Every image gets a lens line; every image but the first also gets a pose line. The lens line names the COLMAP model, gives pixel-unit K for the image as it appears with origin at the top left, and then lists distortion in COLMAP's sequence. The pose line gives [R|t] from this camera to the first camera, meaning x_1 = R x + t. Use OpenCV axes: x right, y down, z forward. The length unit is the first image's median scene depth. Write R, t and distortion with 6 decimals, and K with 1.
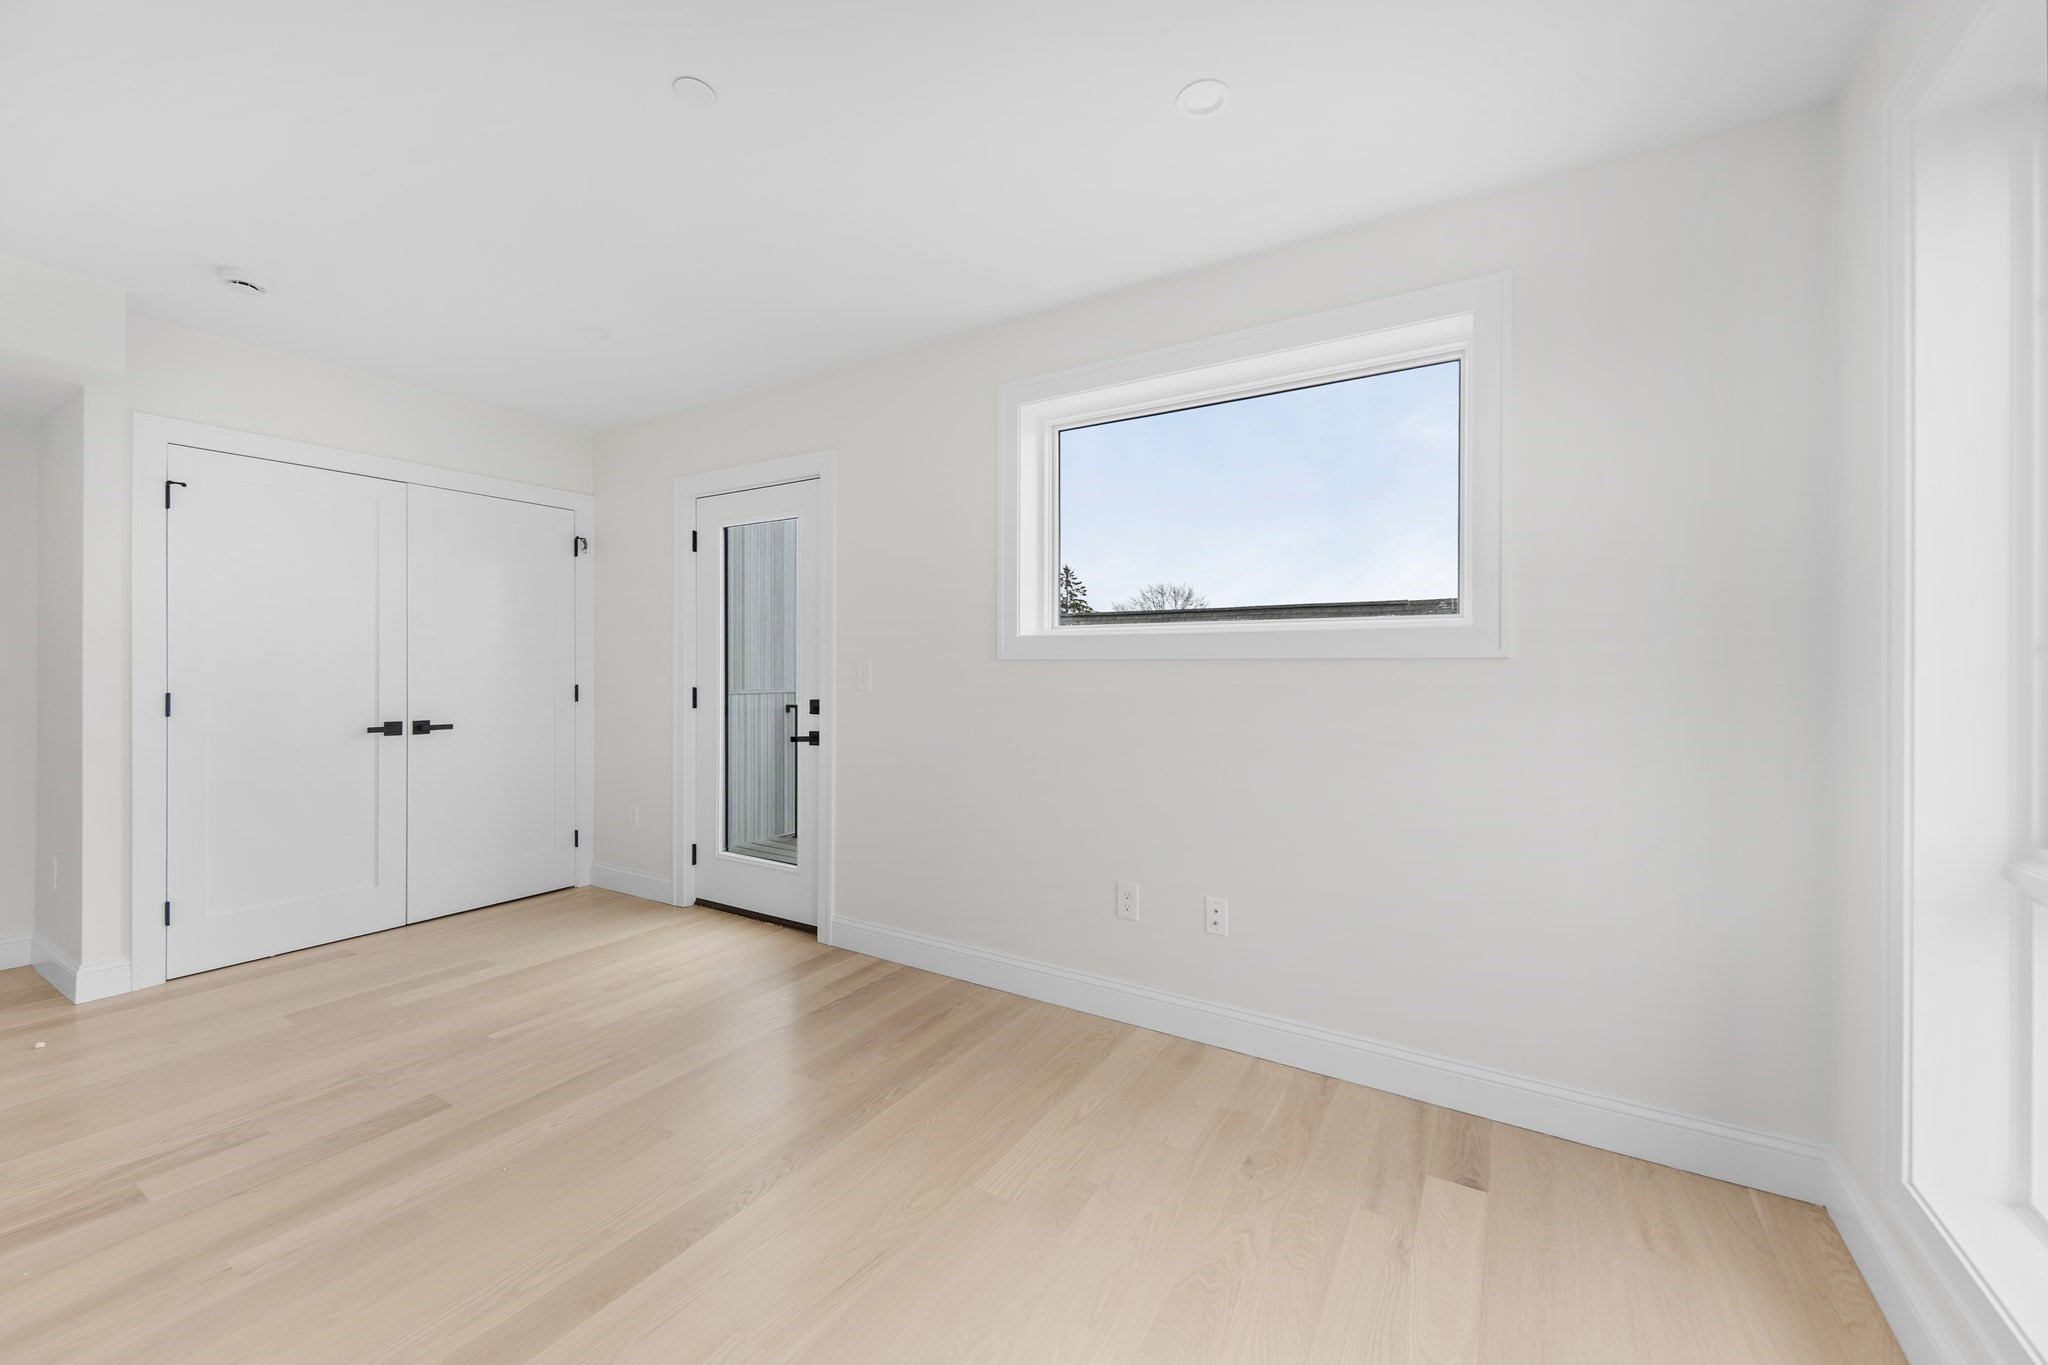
lens RADIAL K [[798.8, 0, 1019.0], [0, 798.8, 666.7], [0, 0, 1]] dist [0.008677, -0.000872]
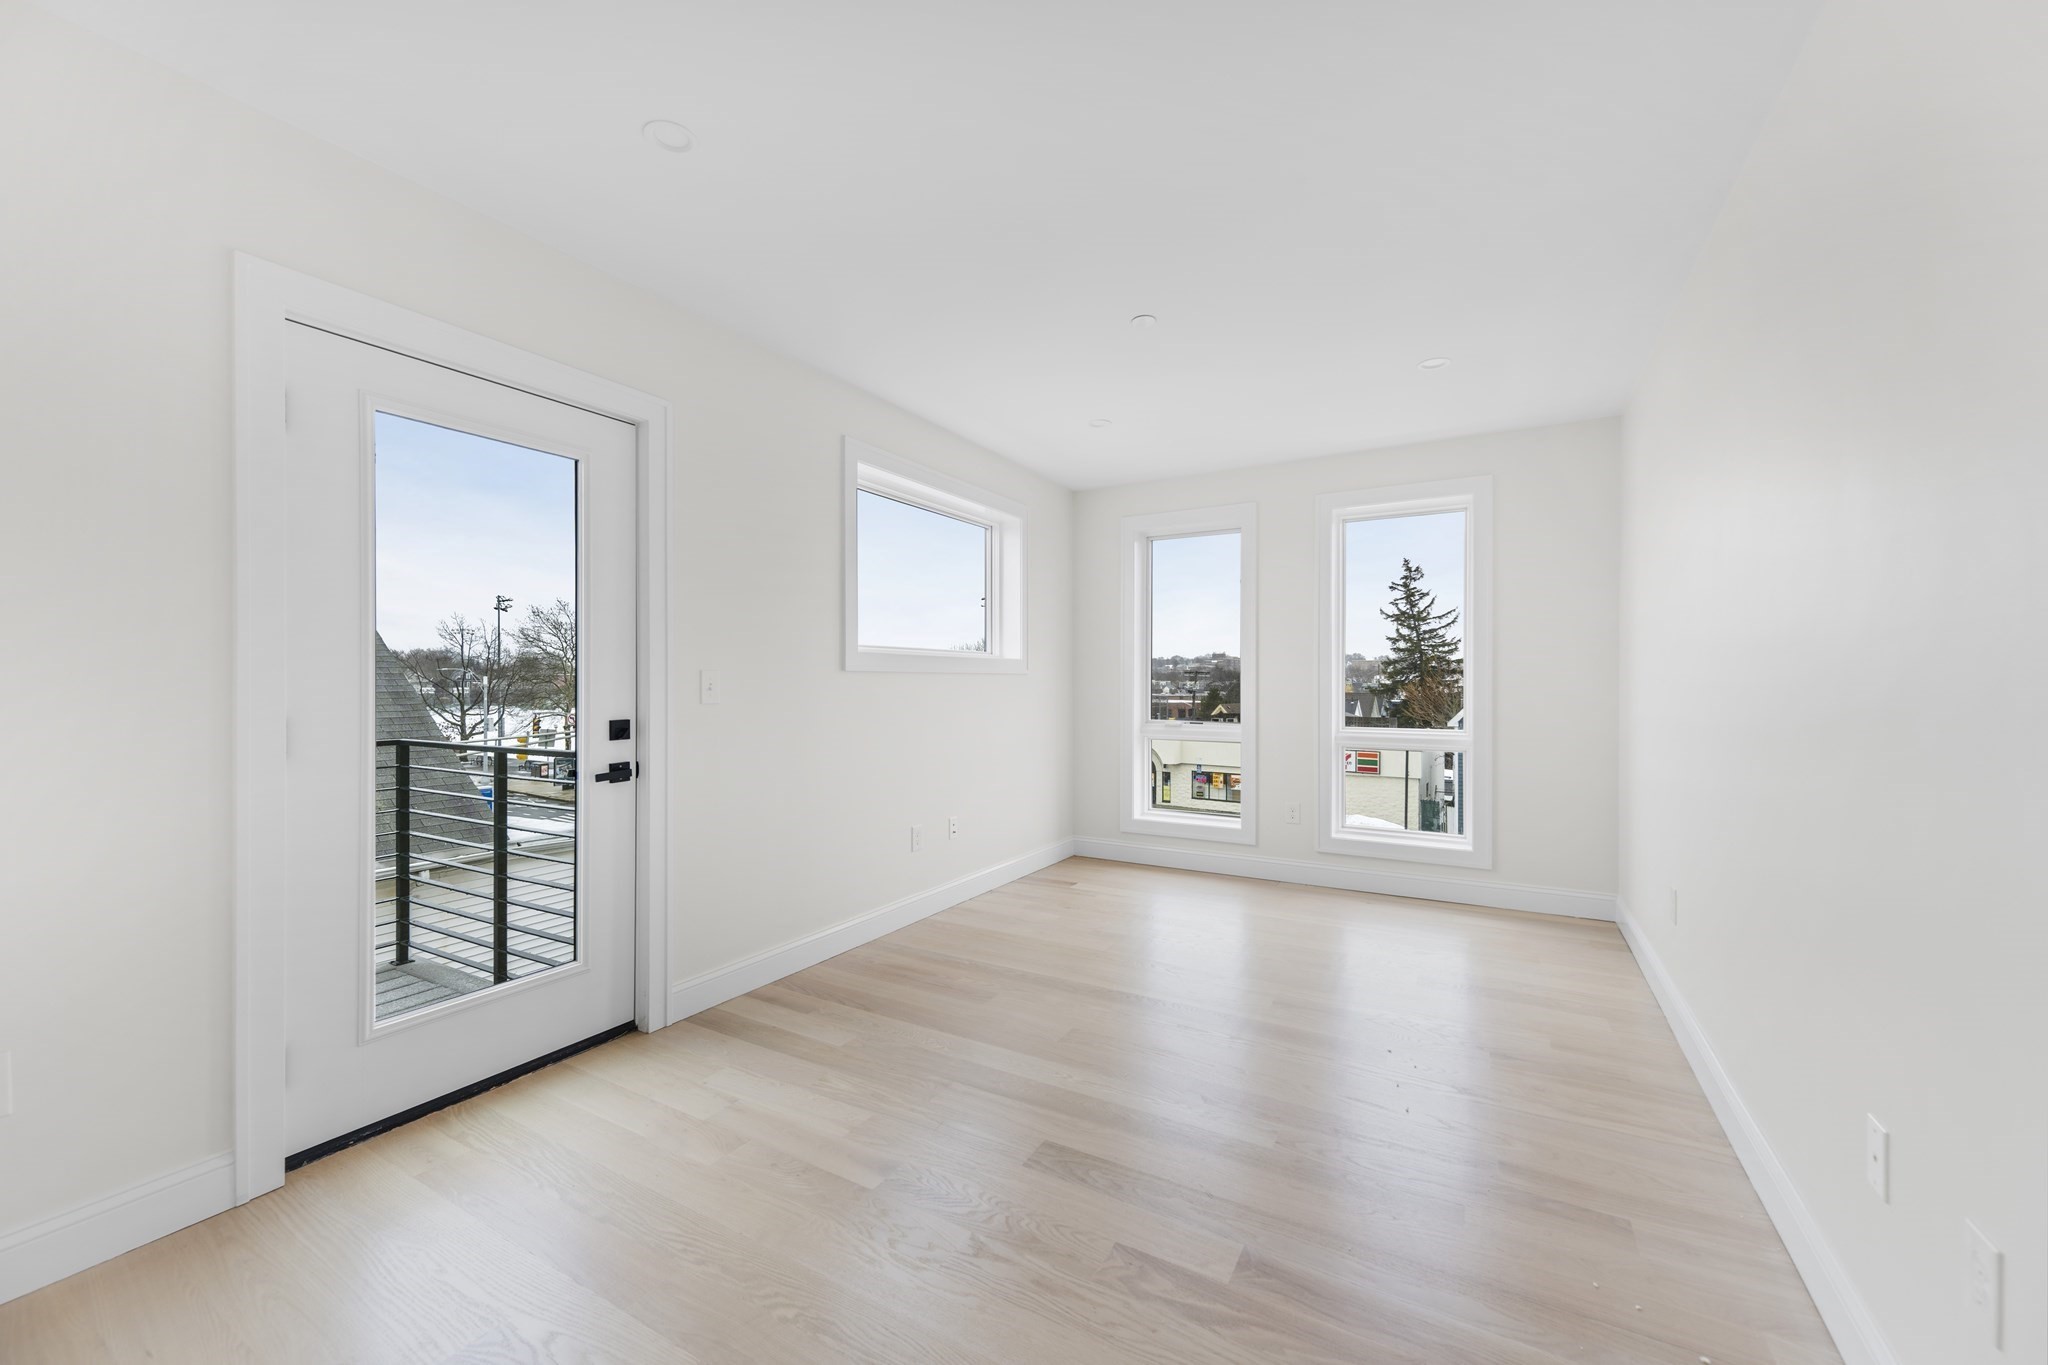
lens RADIAL K [[798.8, 0, 1028.0], [0, 798.8, 682.9], [0, 0, 1]] dist [0.008677, -0.000872]
pose [[-0.041938, -0.003339, 0.999115, -1.229274], [-0.000233, 0.999994, 0.003332, 0.005636], [-0.999120, -0.000093, -0.041939, 0.794539]]
